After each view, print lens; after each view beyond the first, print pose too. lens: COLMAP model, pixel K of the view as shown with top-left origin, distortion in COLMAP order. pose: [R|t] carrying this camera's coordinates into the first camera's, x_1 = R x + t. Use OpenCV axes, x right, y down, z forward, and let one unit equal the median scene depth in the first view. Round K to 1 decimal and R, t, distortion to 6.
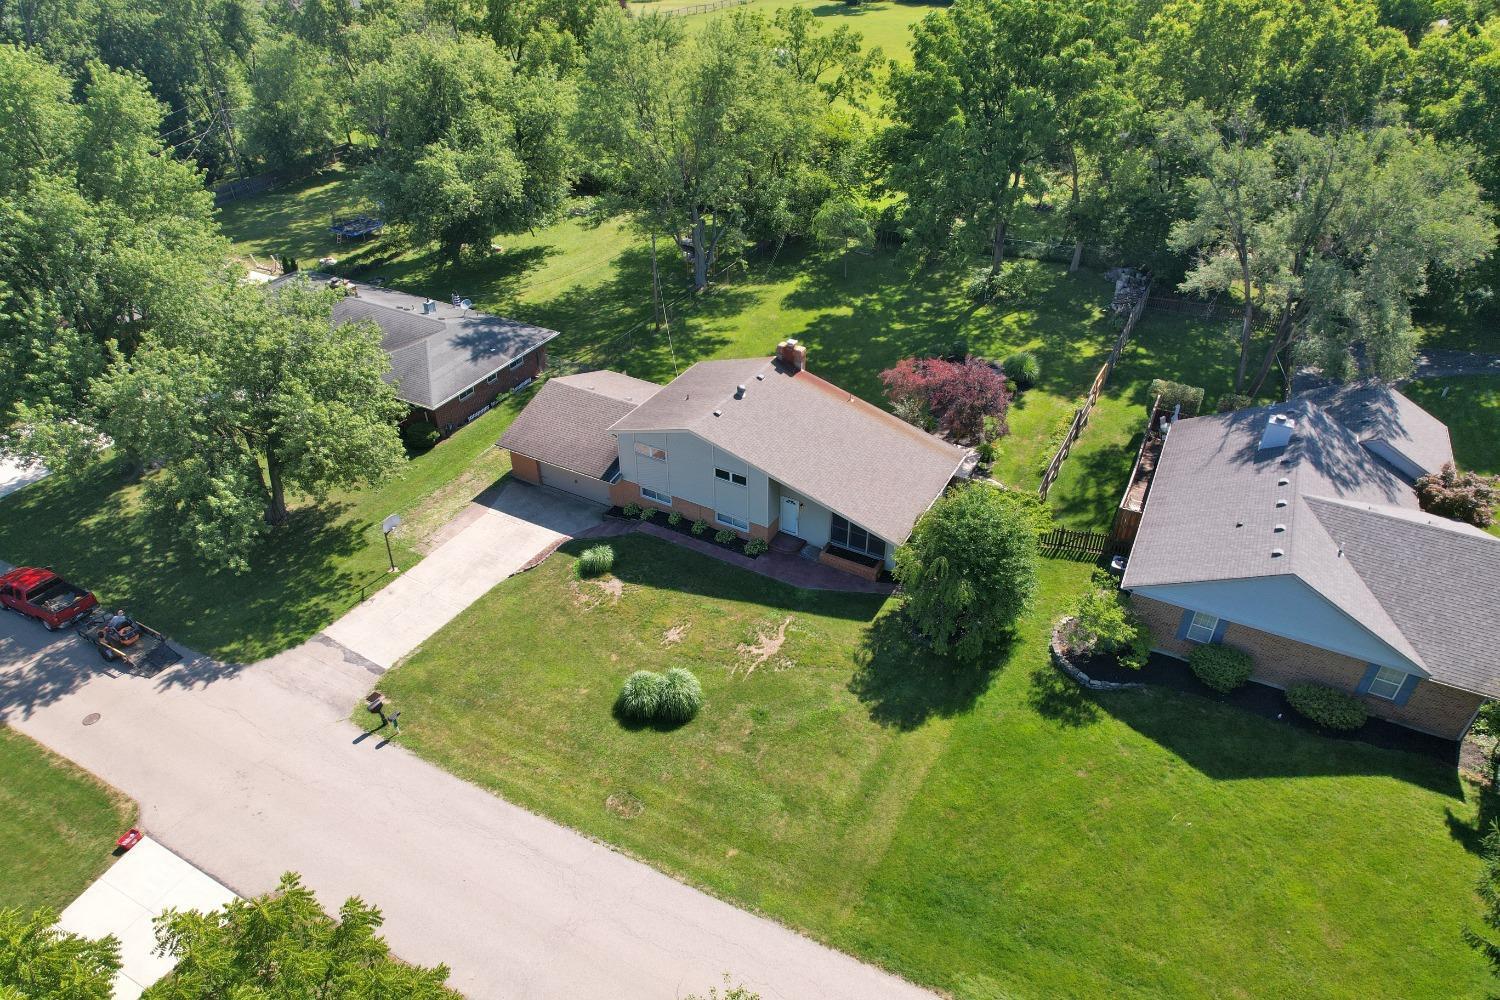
lens RADIAL K [[961.0, 0, 750.9], [0, 961.0, 502.2], [0, 0, 1]] dist [-0.007209, 0.008726]
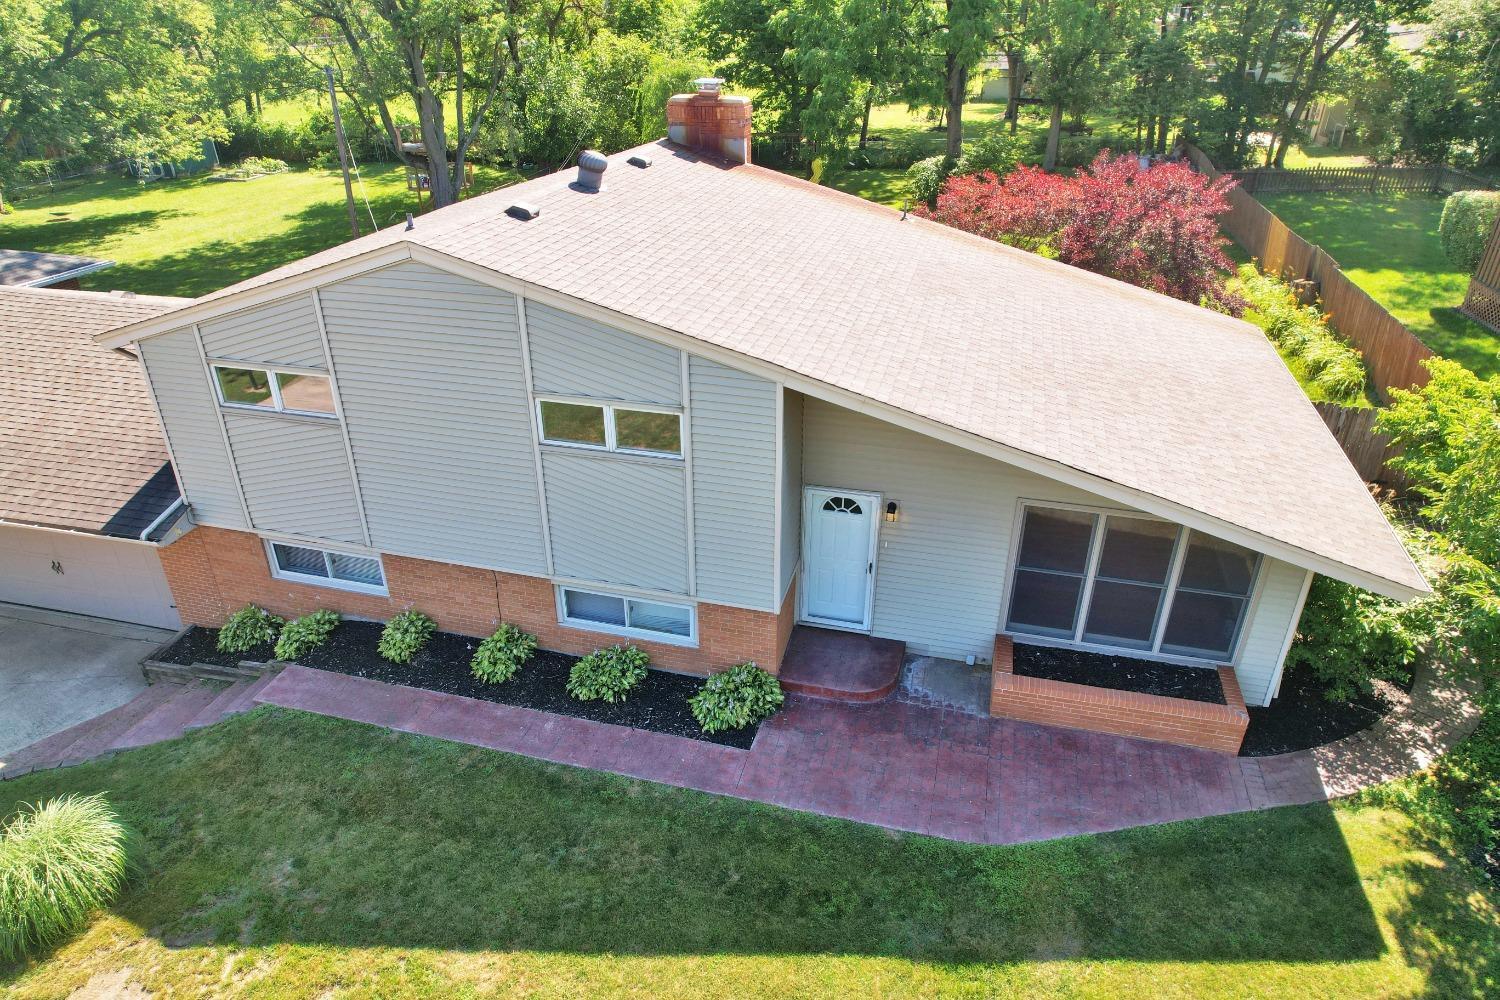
lens RADIAL K [[961.0, 0, 751.8], [0, 961.0, 496.4], [0, 0, 1]] dist [-0.007209, 0.008726]
pose [[0.967432, -0.120411, 0.222656, -0.039860], [0.145399, 0.984366, -0.099415, 0.019266], [-0.207204, 0.128551, 0.969815, 0.713137]]
